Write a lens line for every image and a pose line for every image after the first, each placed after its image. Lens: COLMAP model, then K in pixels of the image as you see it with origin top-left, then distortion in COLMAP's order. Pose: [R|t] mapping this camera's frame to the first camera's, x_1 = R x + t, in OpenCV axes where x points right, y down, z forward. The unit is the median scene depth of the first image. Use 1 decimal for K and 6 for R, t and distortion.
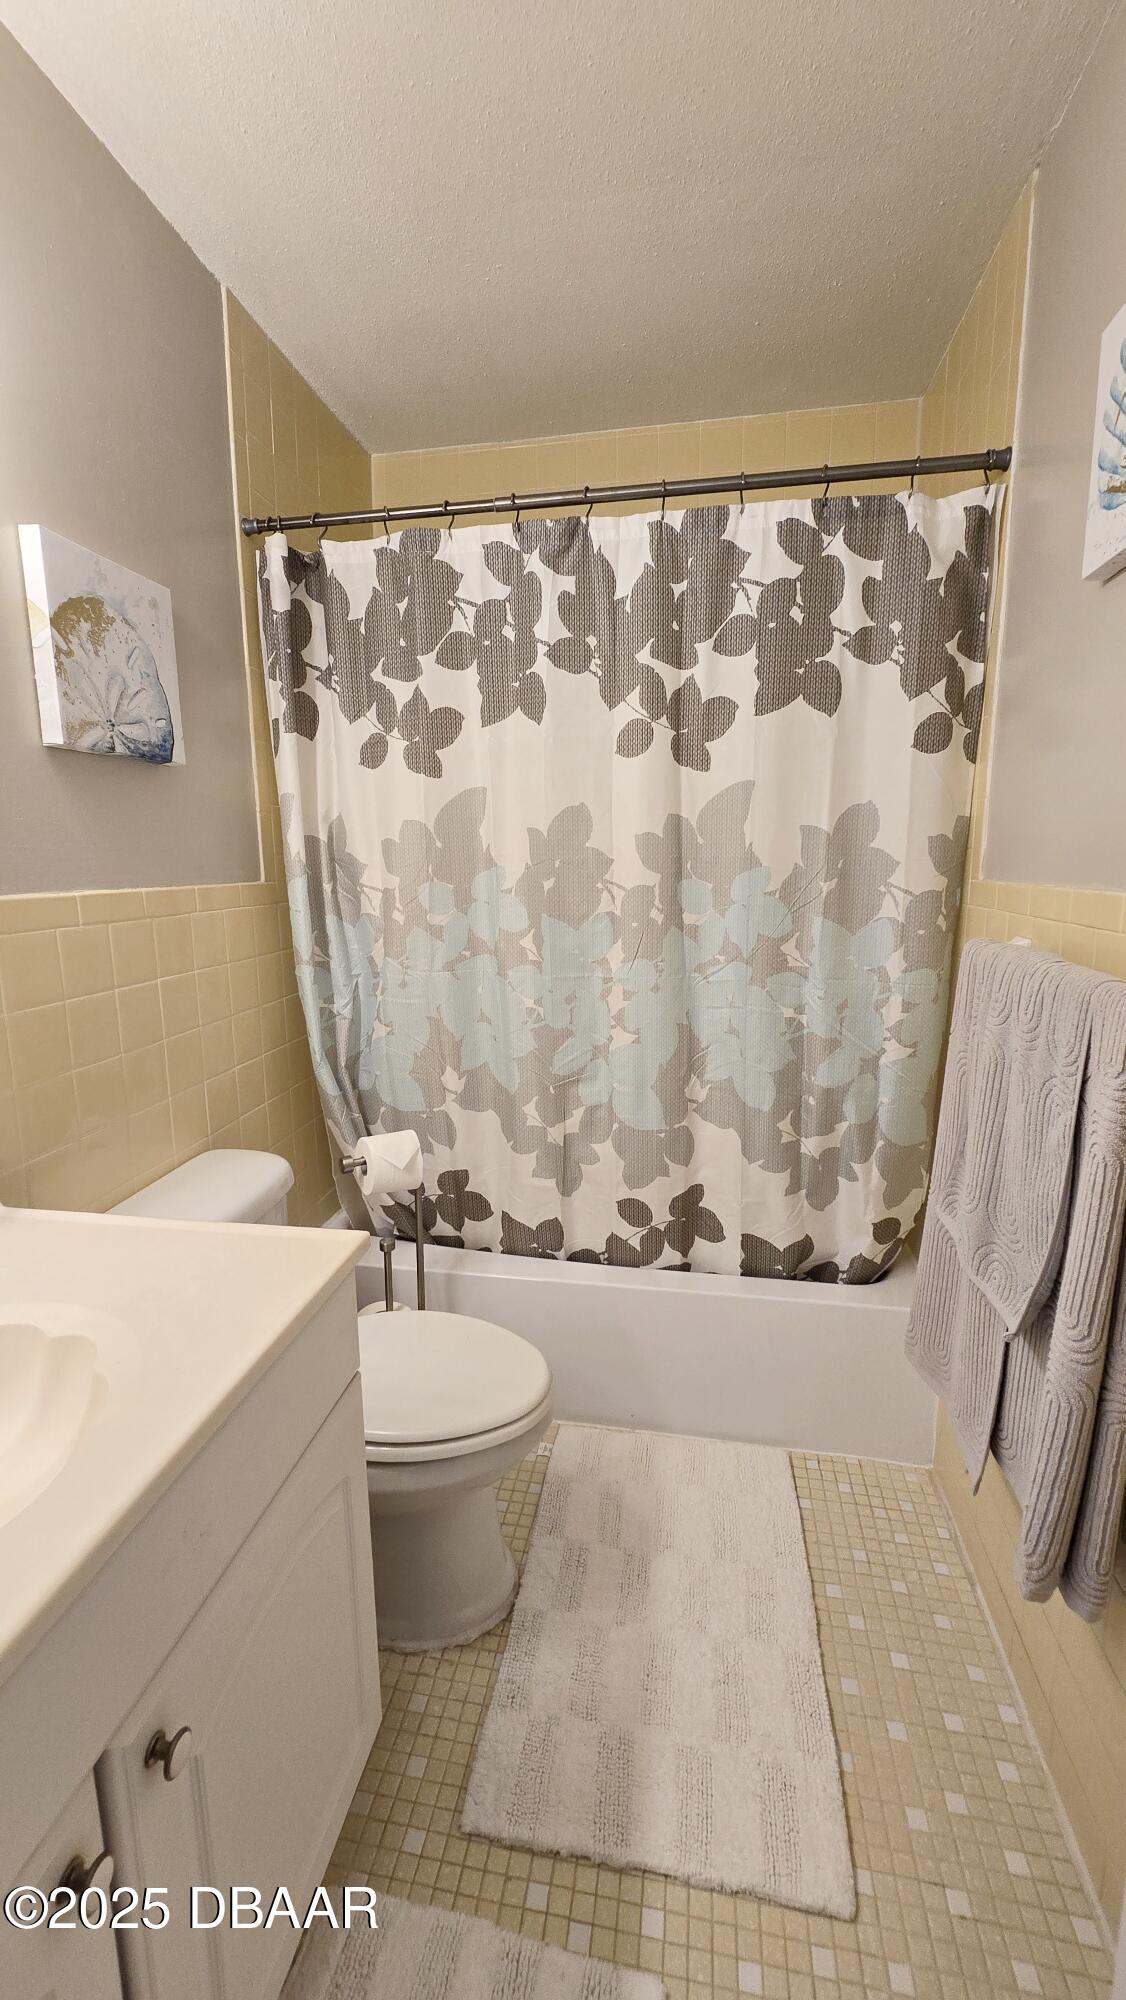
lens RADIAL K [[814.0, 0, 523.2], [0, 814.0, 1006.5], [0, 0, 1]] dist [-0.008574, 0.002998]
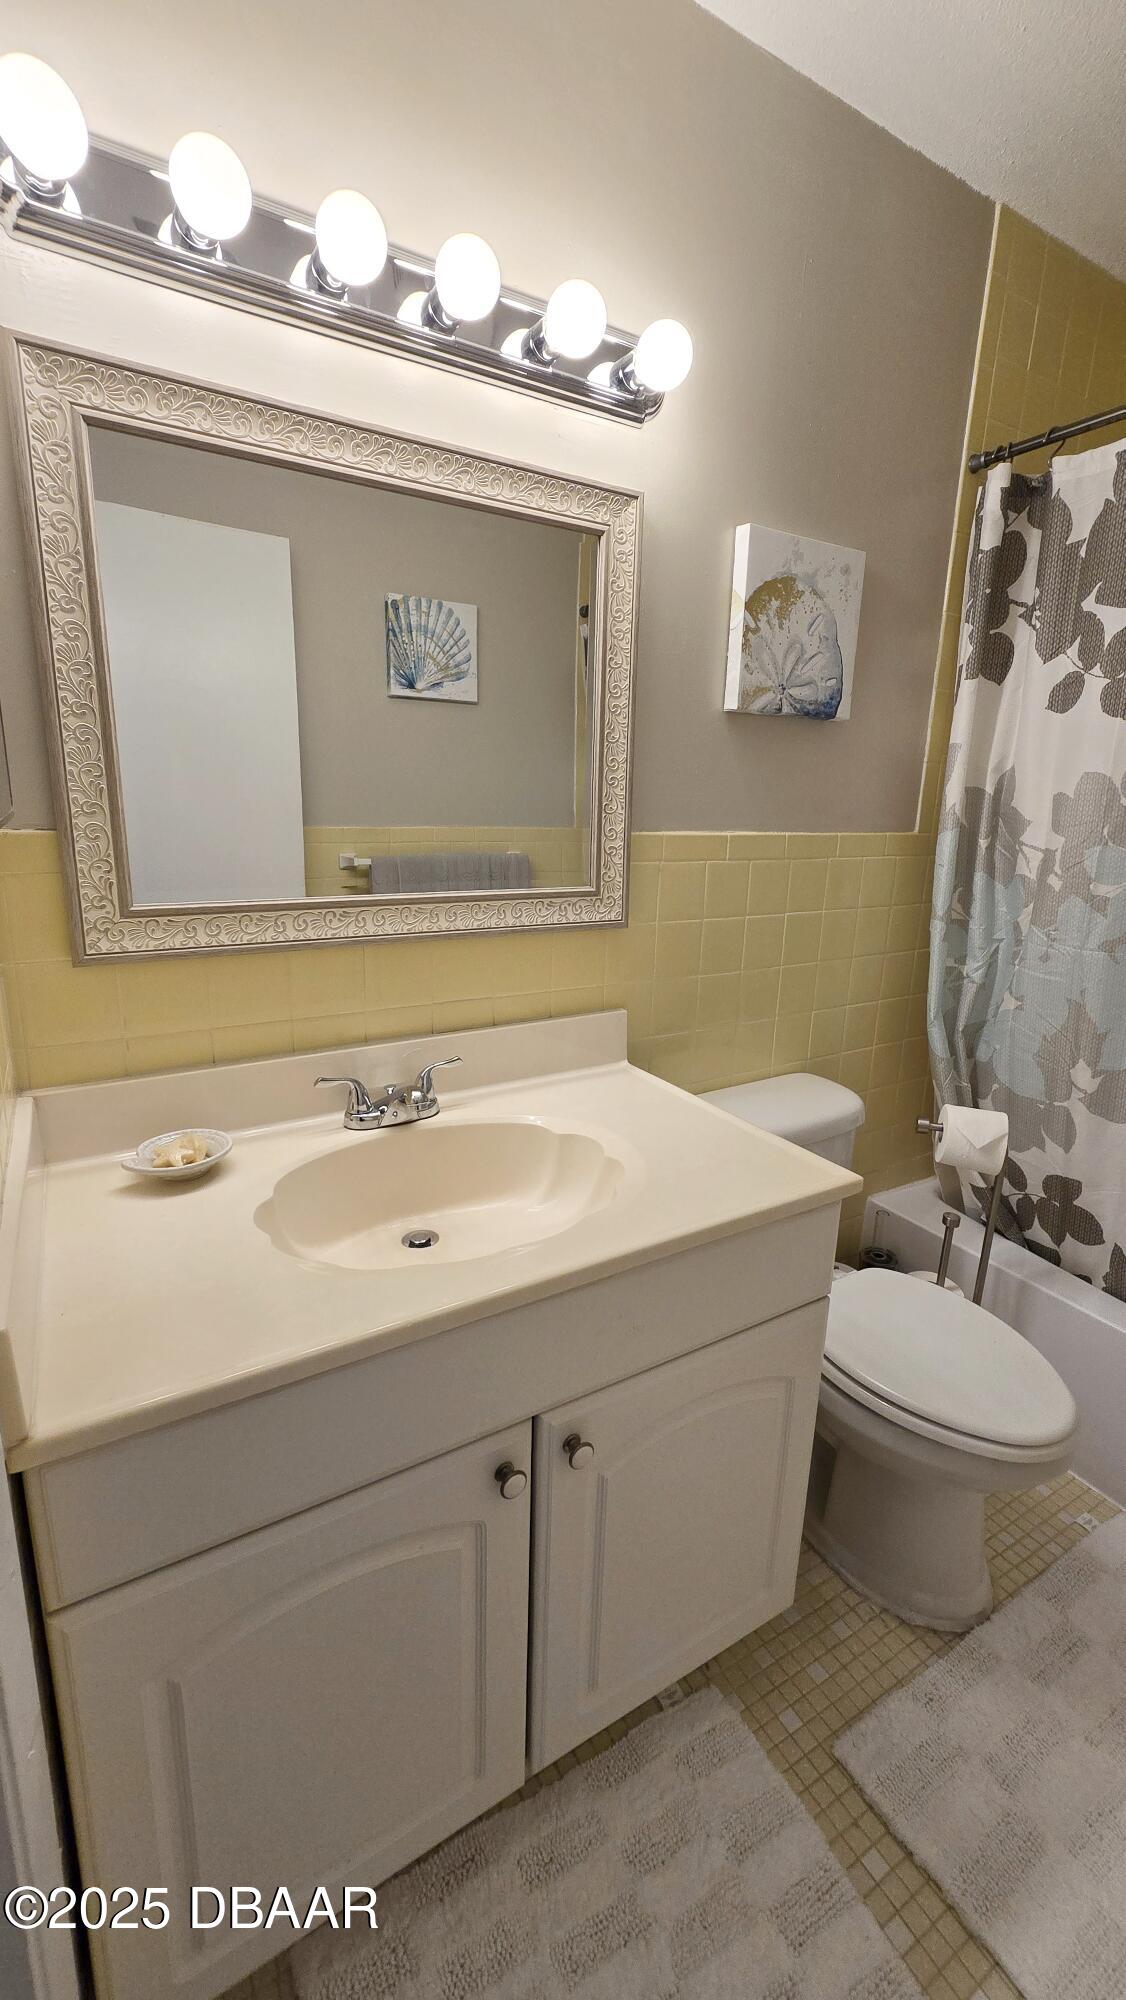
lens RADIAL K [[814.0, 0, 554.9], [0, 814.0, 1007.5], [0, 0, 1]] dist [-0.008574, 0.002998]
pose [[0.647752, 0.216984, -0.730298, 0.204725], [-0.165826, 0.975757, 0.142831, -0.013968], [0.743586, 0.028583, 0.668030, -0.000060]]
